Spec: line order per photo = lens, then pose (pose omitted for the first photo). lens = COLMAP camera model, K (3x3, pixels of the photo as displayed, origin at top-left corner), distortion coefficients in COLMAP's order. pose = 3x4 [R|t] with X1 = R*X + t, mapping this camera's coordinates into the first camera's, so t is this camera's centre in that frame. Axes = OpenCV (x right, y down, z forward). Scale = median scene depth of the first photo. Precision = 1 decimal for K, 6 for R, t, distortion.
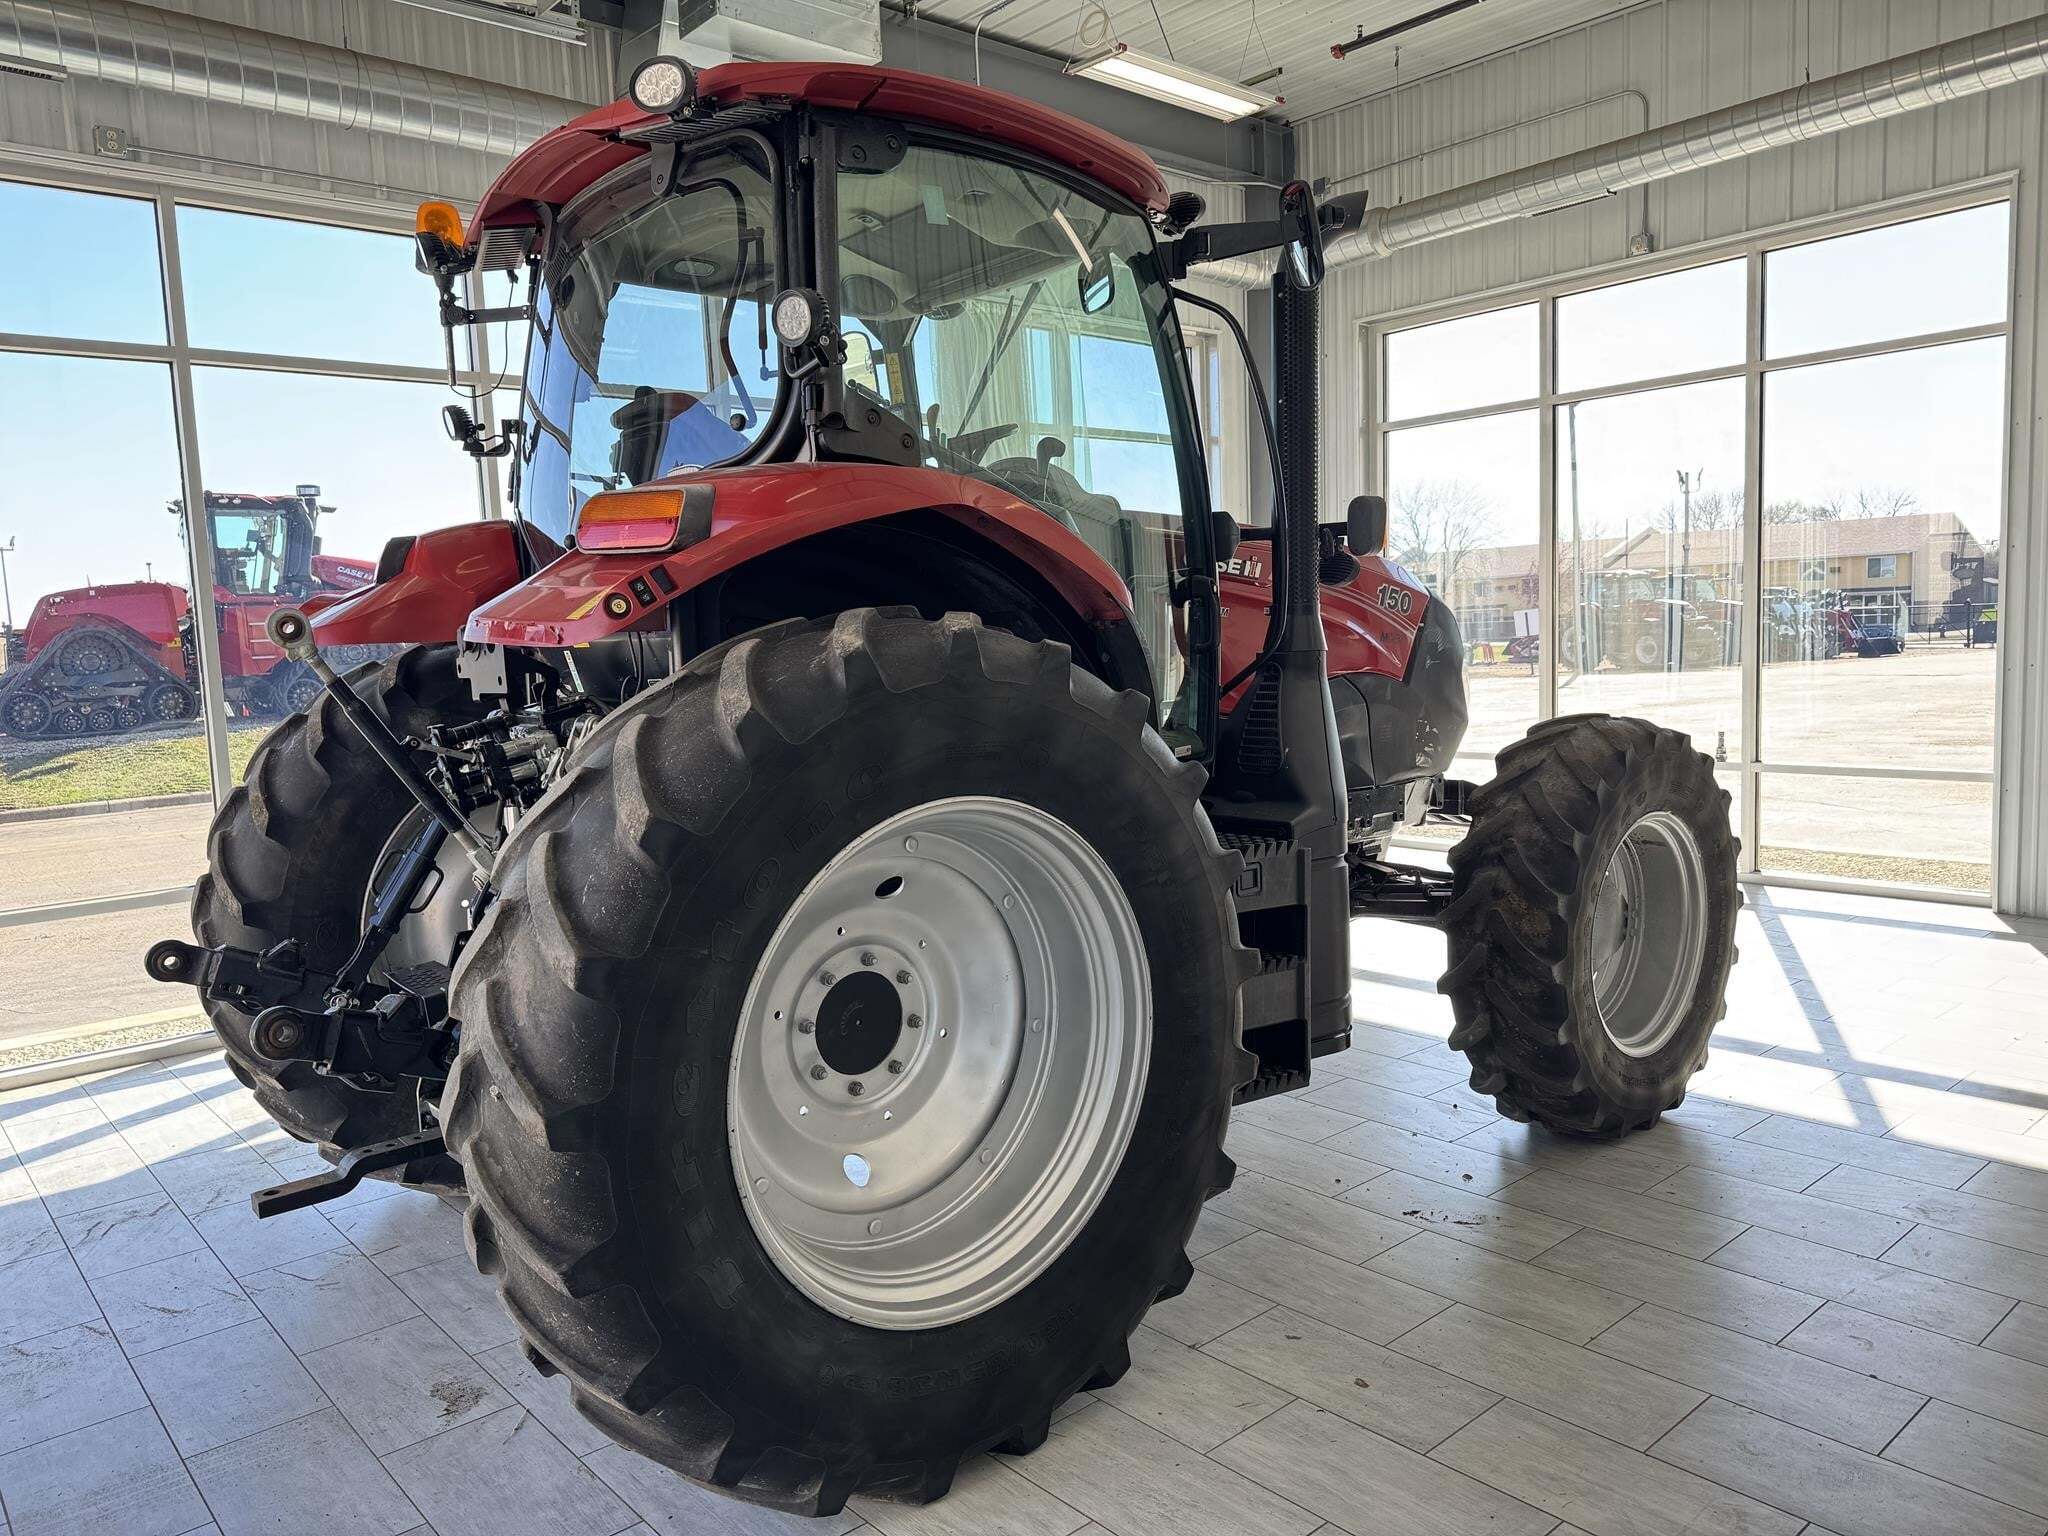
lens RADIAL K [[1456.5, 0, 1028.6], [0, 1456.5, 774.0], [0, 0, 1]] dist [0.027632, -0.032582]
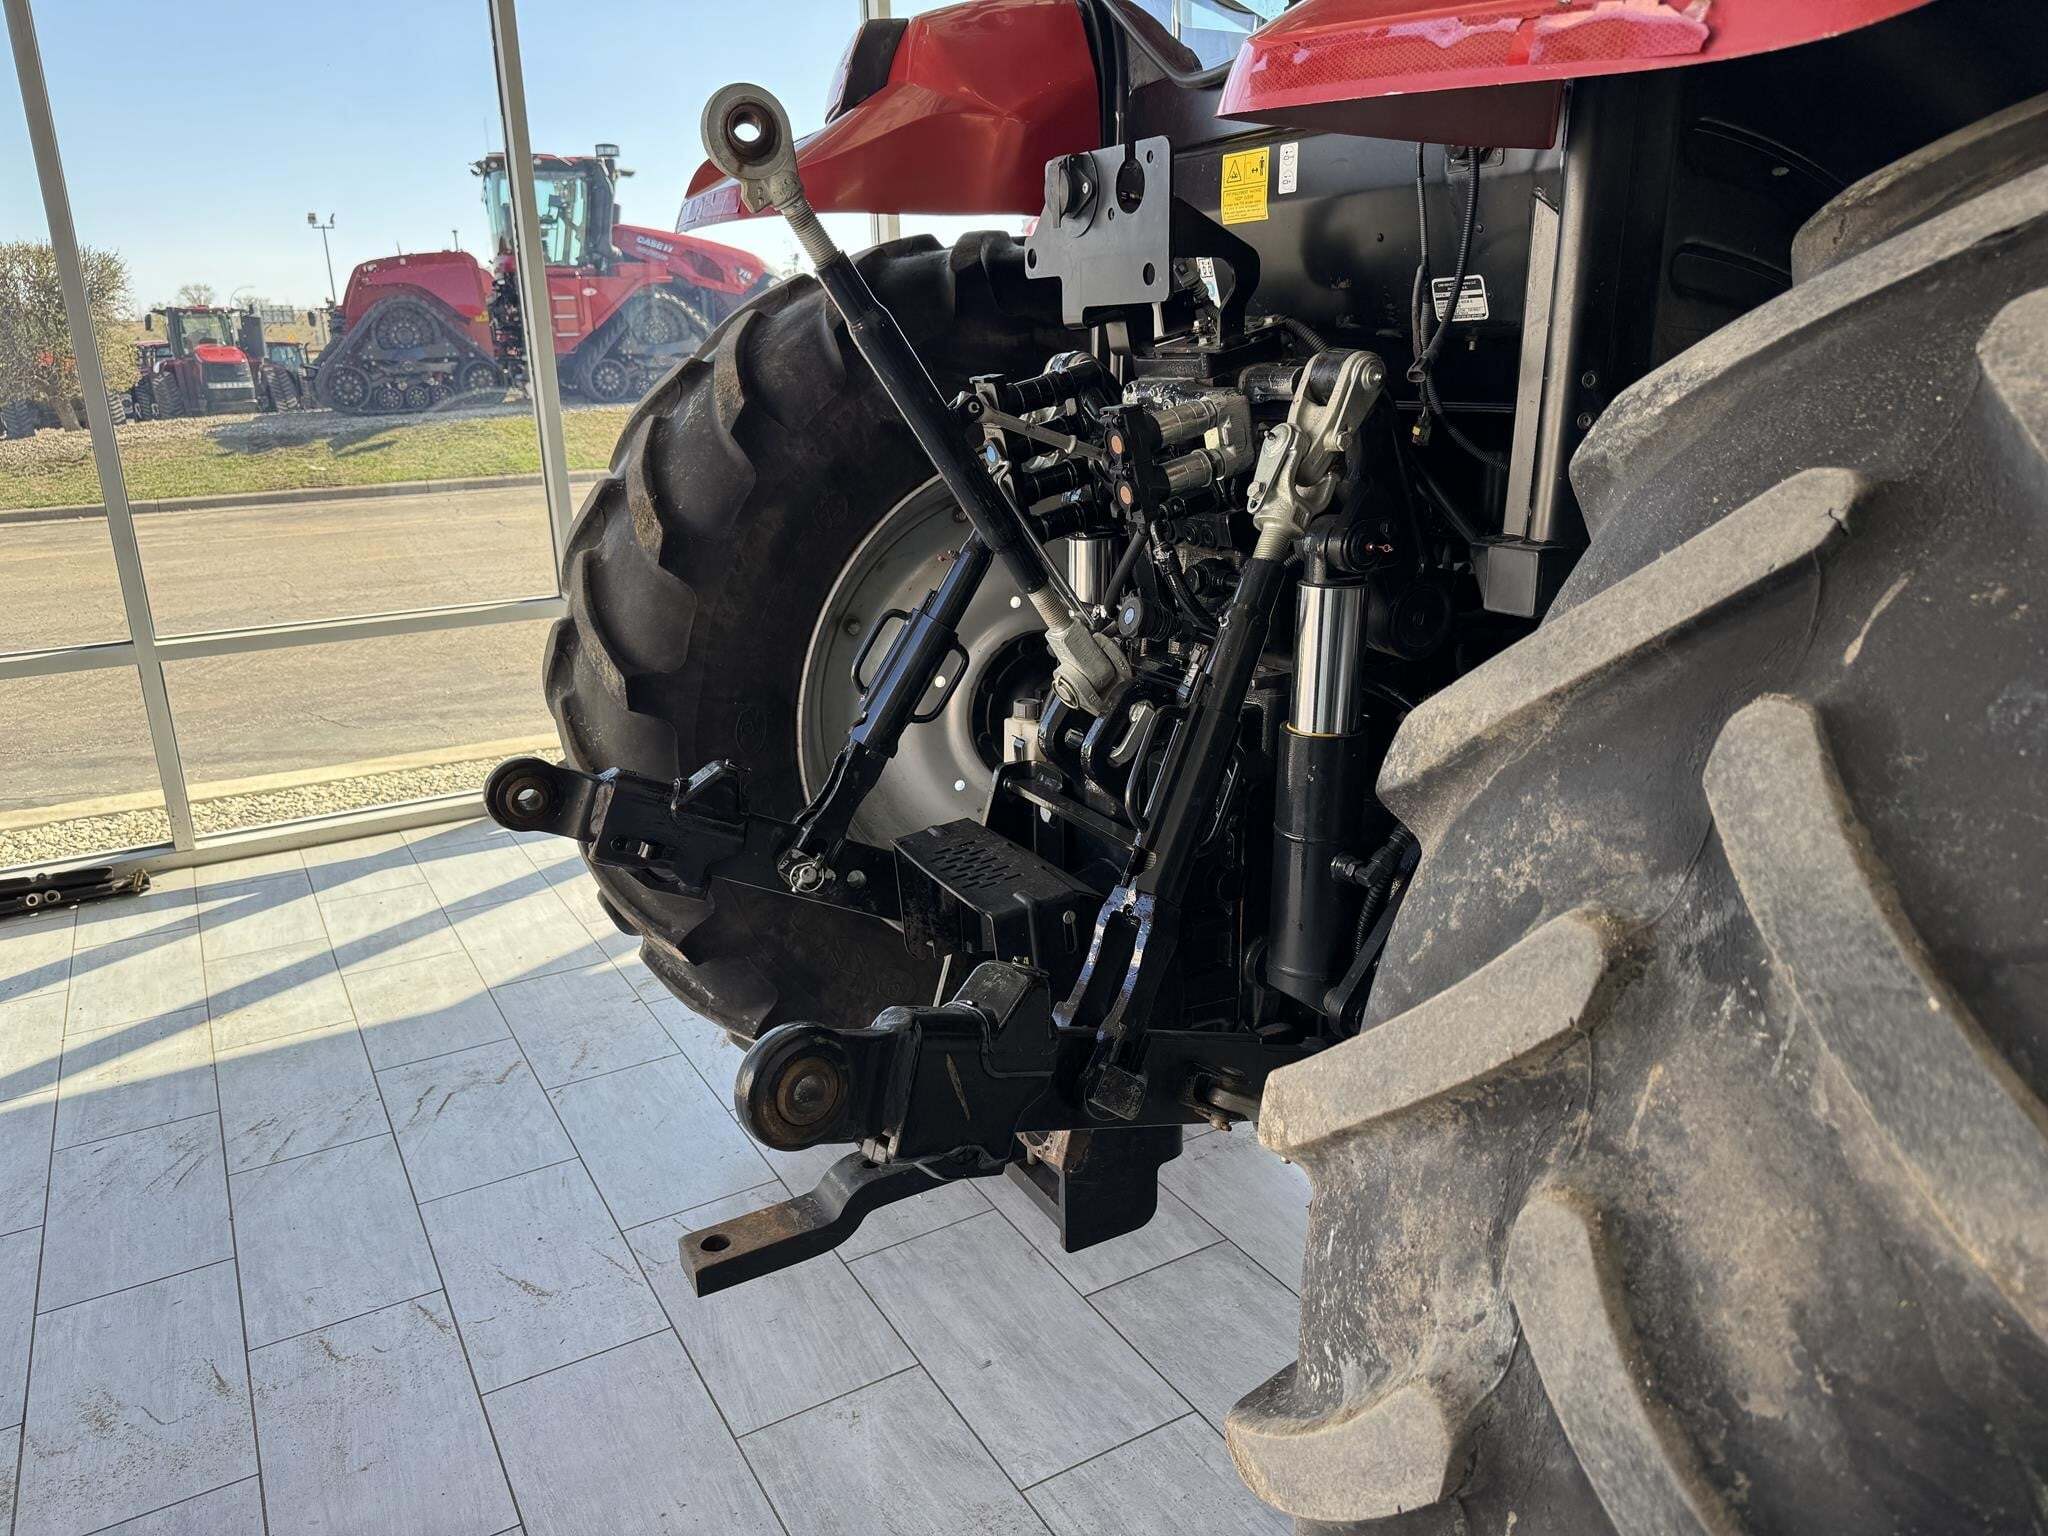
lens RADIAL K [[1456.5, 0, 1018.6], [0, 1456.5, 767.8], [0, 0, 1]] dist [0.027632, -0.032582]
pose [[0.982382, 0.071371, -0.172720, -0.203303], [-0.036789, 0.979974, 0.195699, 0.000897], [0.183228, -0.185897, 0.965334, 0.330555]]
